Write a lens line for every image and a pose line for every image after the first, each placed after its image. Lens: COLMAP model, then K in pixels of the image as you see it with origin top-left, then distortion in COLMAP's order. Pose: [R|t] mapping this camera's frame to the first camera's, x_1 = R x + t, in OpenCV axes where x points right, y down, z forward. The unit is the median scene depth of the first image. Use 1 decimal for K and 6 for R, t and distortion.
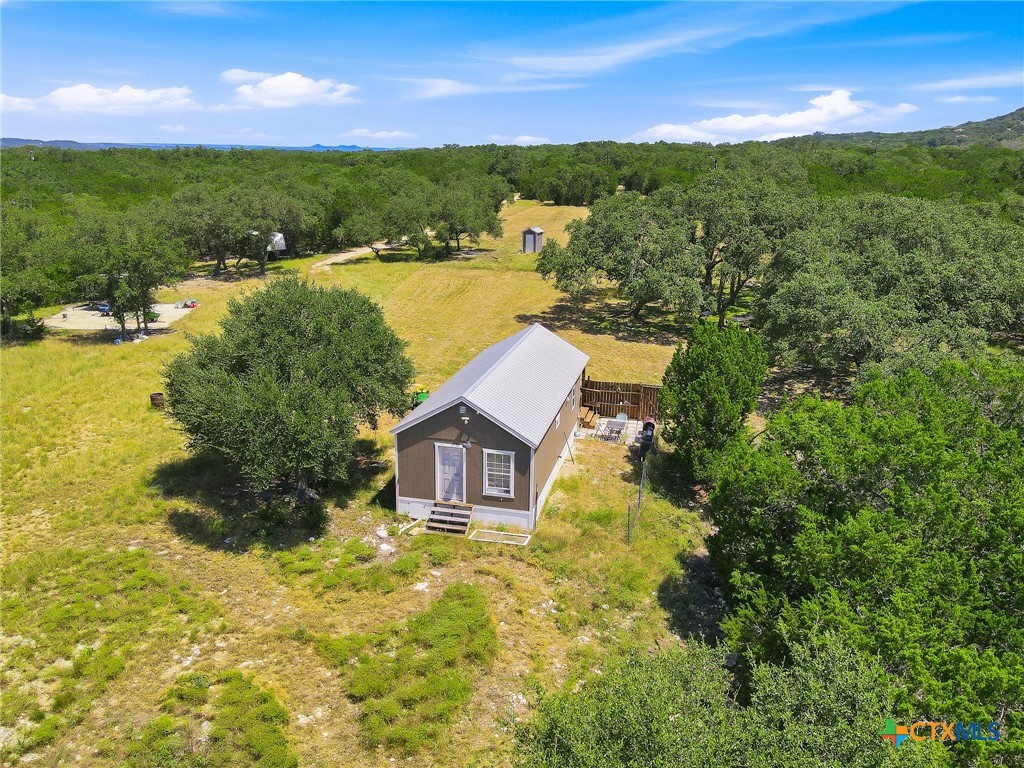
lens RADIAL K [[790.1, 0, 515.6], [0, 790.1, 382.3], [0, 0, 1]] dist [0.003919, 0.028279]
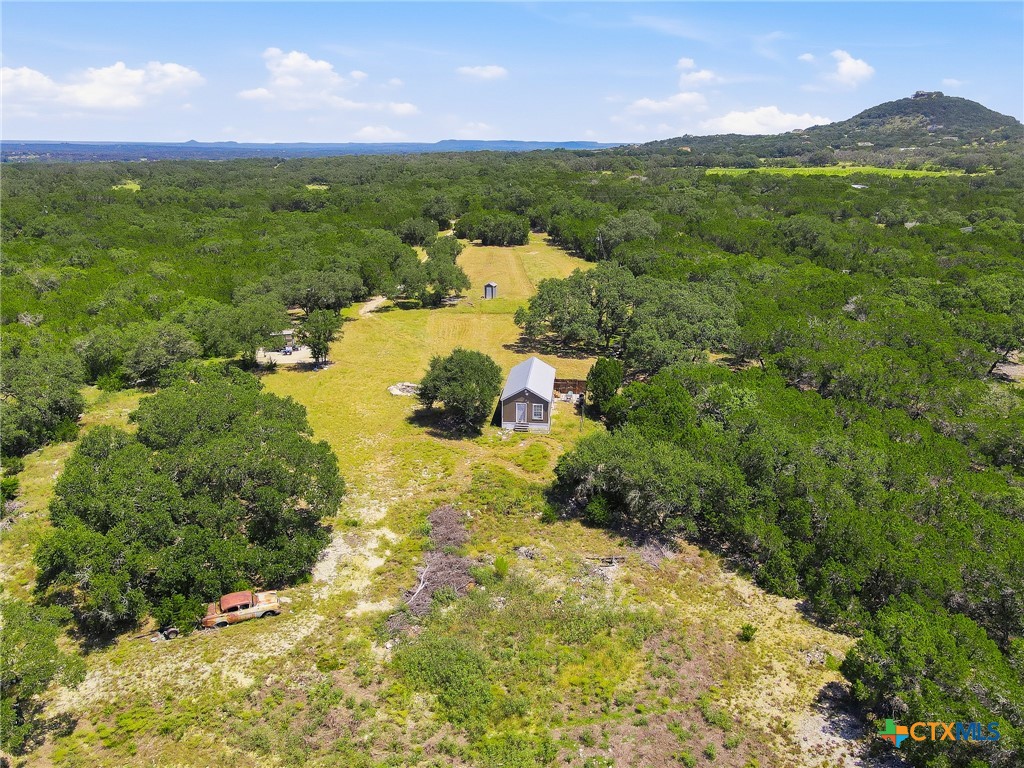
lens RADIAL K [[790.1, 0, 510.8], [0, 790.1, 384.0], [0, 0, 1]] dist [0.003919, 0.028279]
pose [[0.990766, -0.046255, 0.127449, -0.381735], [0.044748, 0.998891, 0.014660, -0.030433], [-0.127986, -0.008822, 0.991737, -1.506869]]
